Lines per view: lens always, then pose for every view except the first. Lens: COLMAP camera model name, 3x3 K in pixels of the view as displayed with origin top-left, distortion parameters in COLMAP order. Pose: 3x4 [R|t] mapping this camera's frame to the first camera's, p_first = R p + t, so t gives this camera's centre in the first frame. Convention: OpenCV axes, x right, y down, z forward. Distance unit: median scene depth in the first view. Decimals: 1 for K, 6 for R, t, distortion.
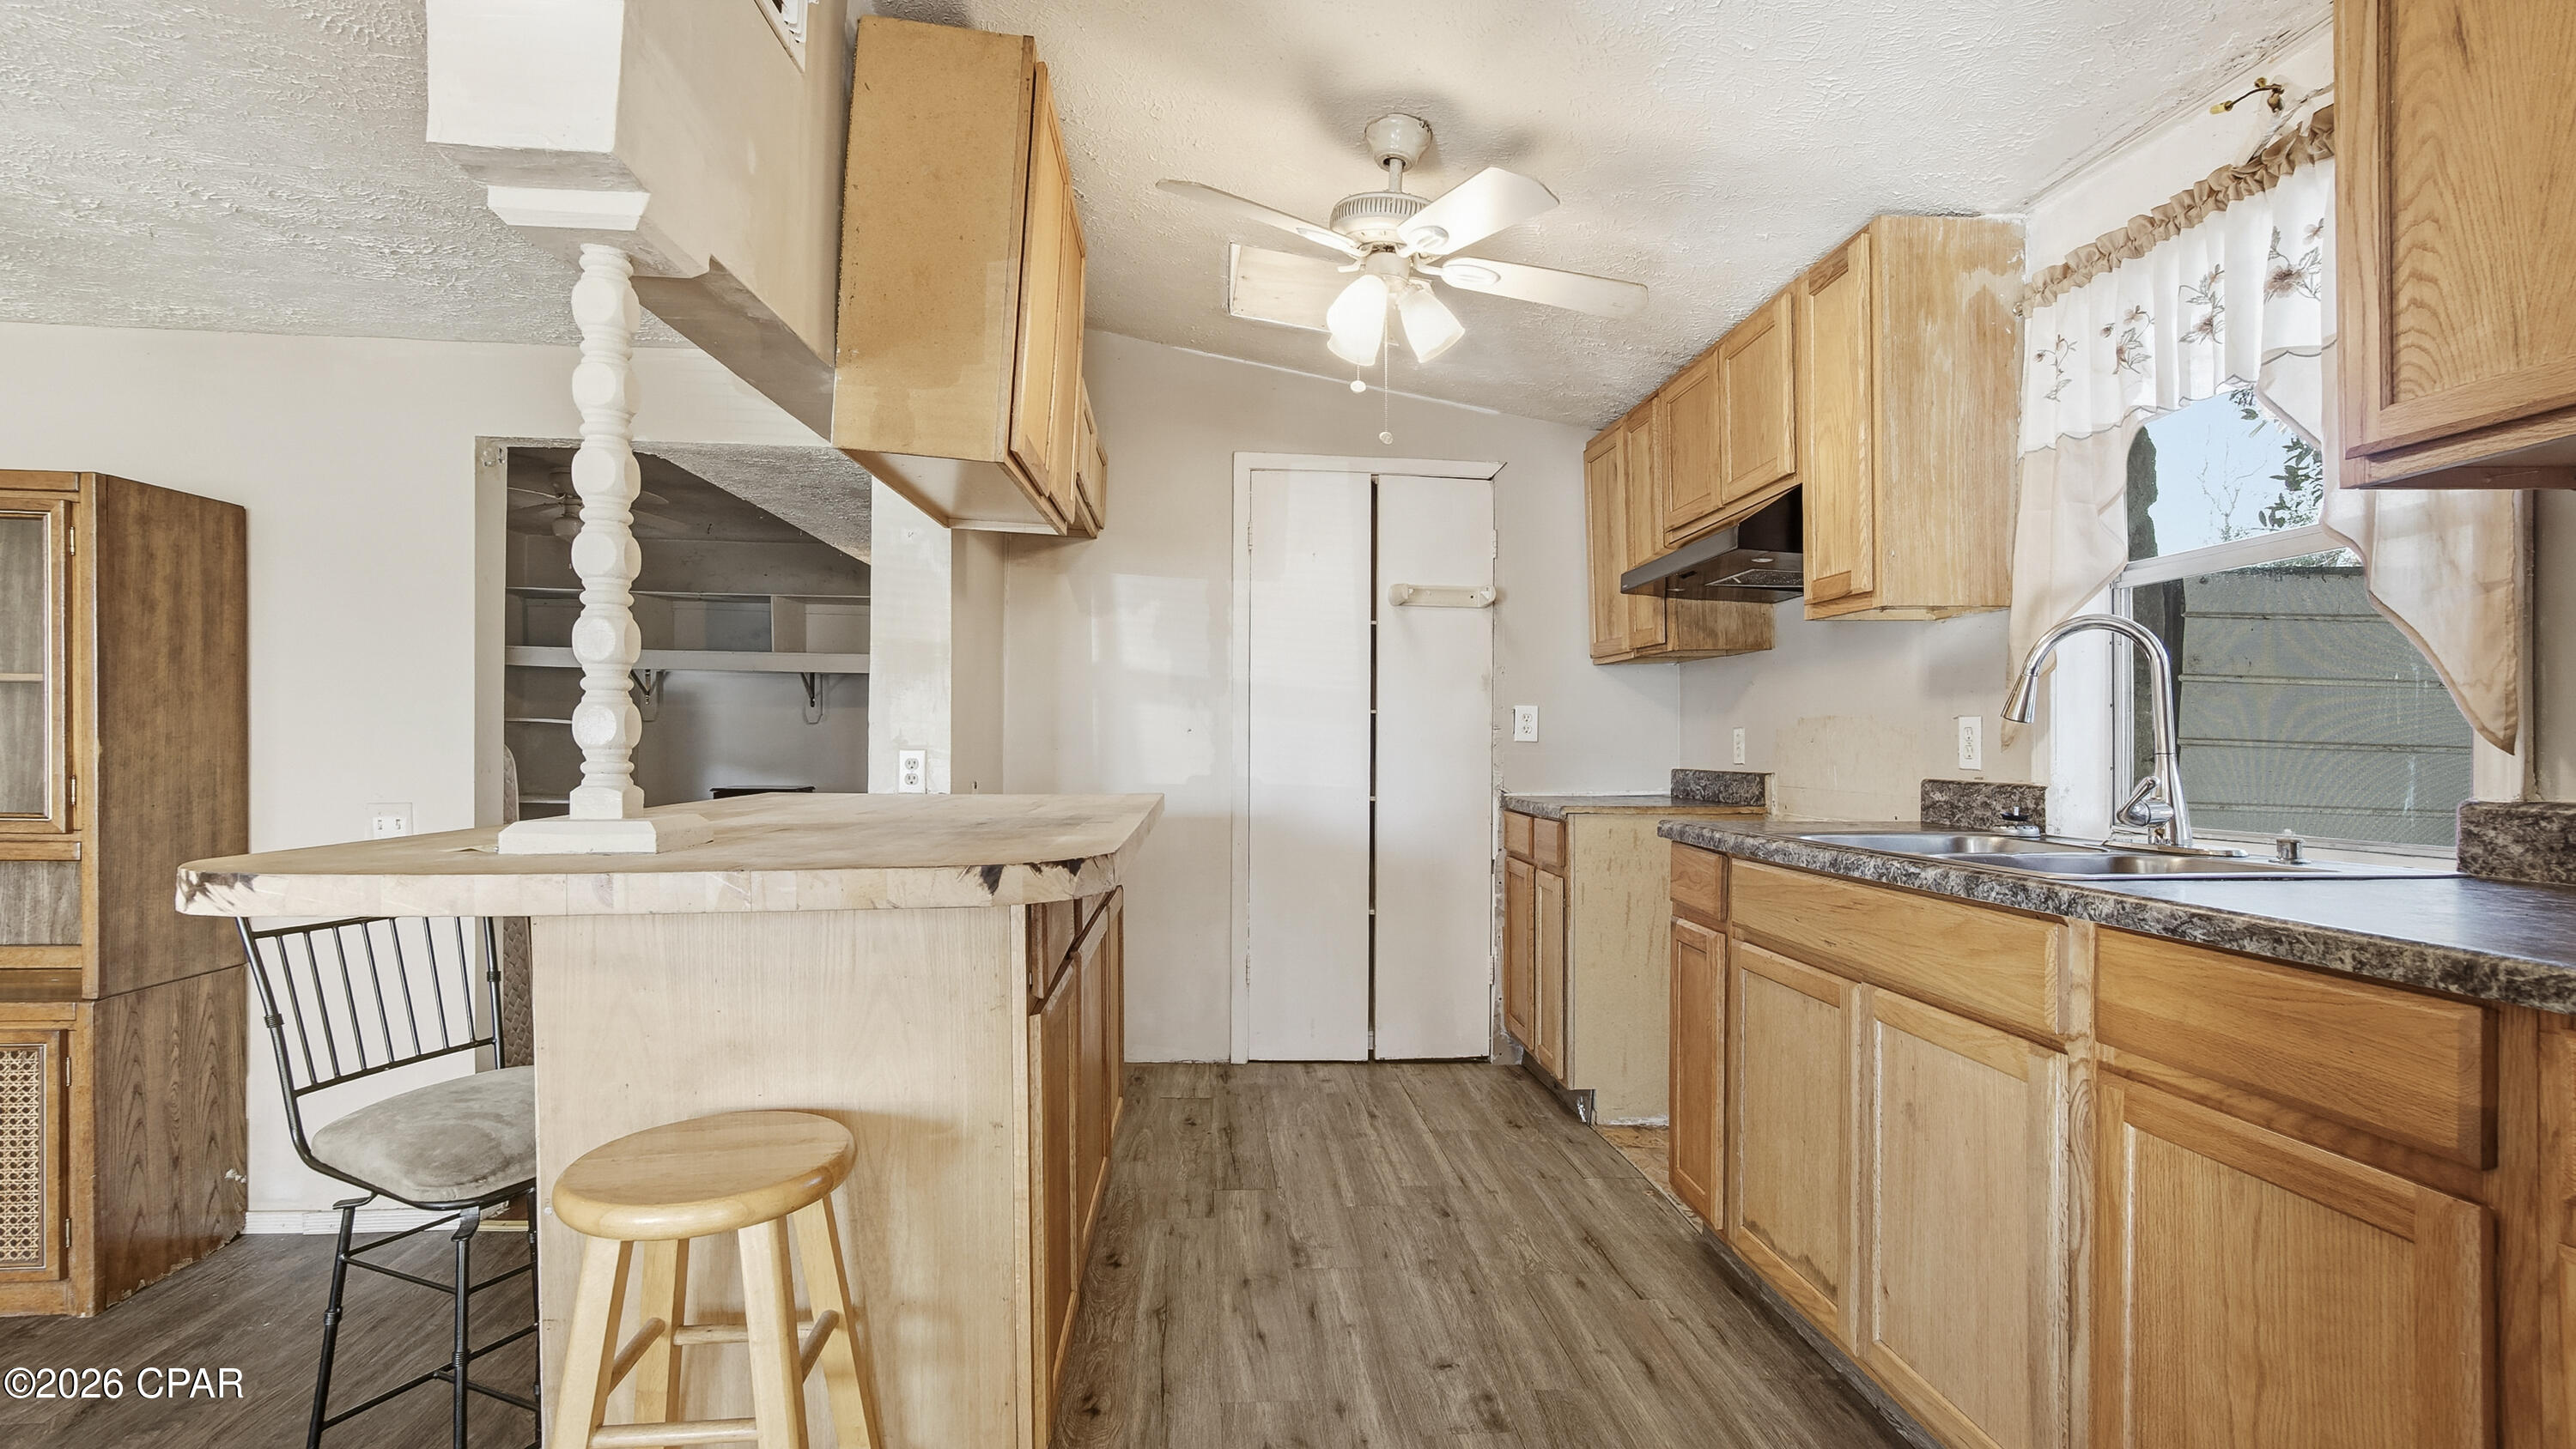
lens RADIAL K [[1154.7, 0, 1301.7], [0, 1154.7, 731.7], [0, 0, 1]] dist [-0.003453, 0.001620]
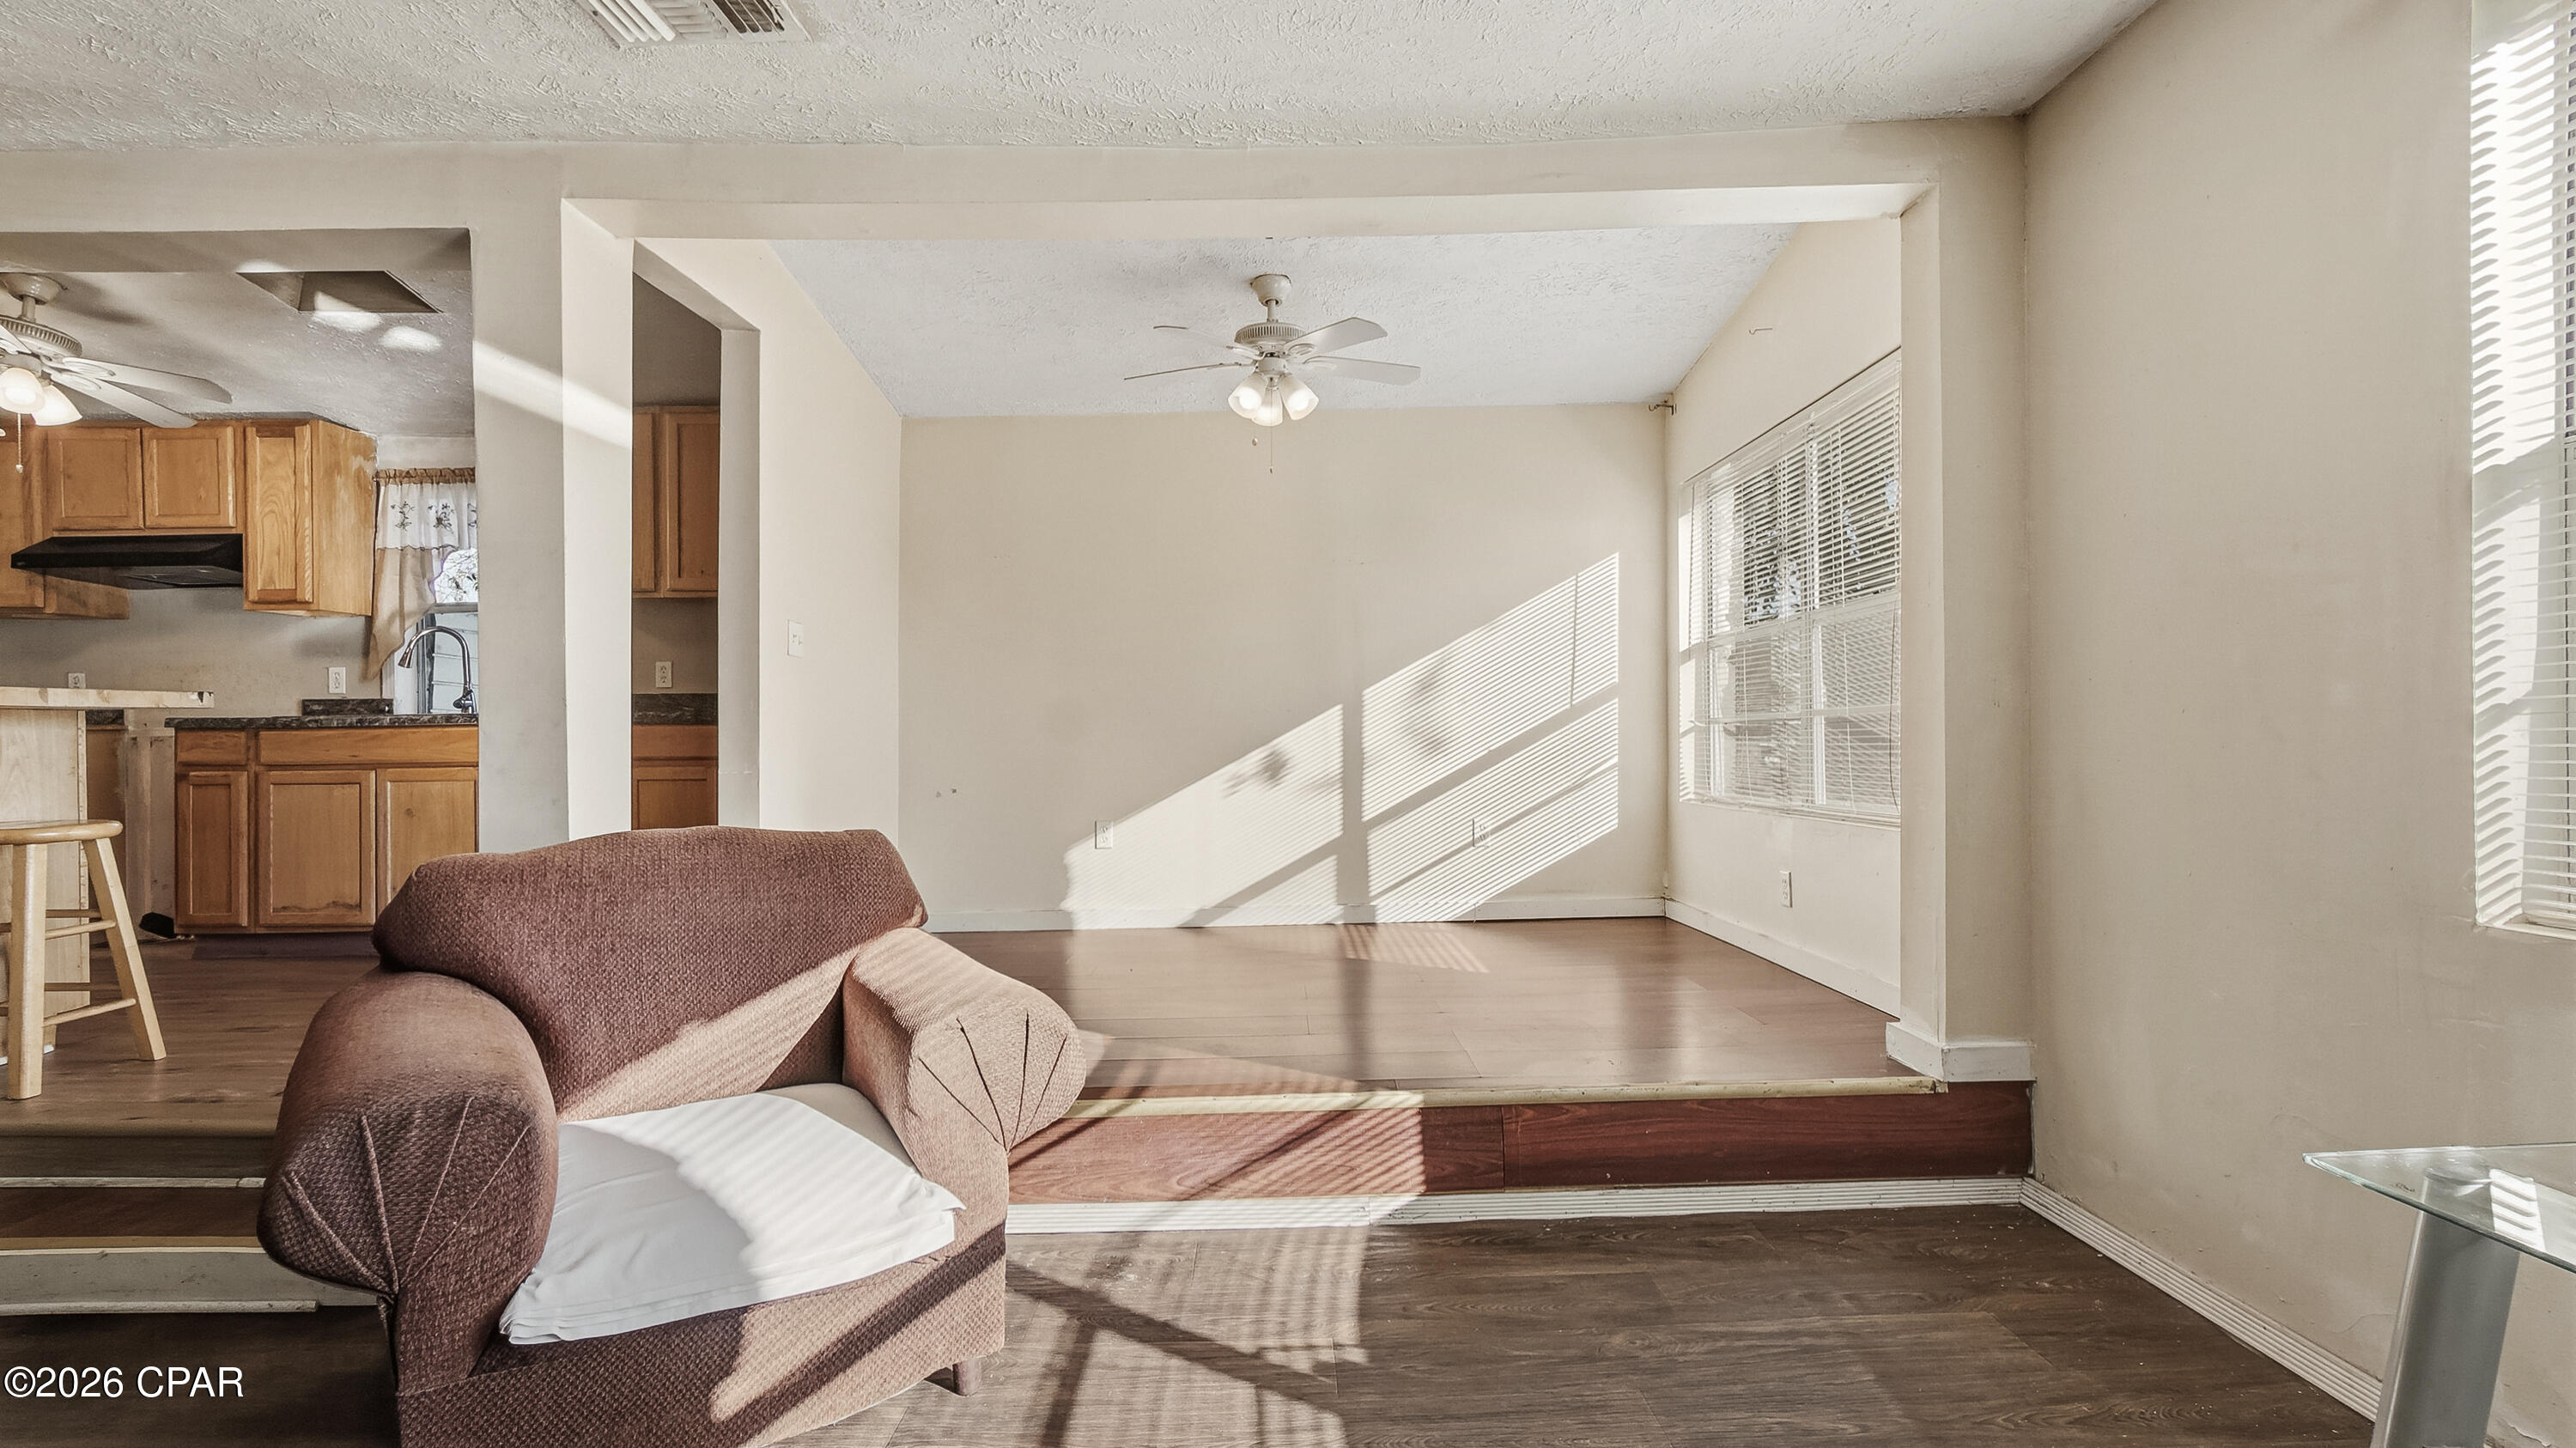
lens RADIAL K [[1155.0, 0, 1296.4], [0, 1155.0, 745.9], [0, 0, 1]] dist [-0.003453, 0.001620]
pose [[0.068882, -0.015877, 0.997498, -1.422711], [0.008171, 0.999849, 0.015350, 0.116401], [-0.997591, 0.007094, 0.069002, -0.869857]]
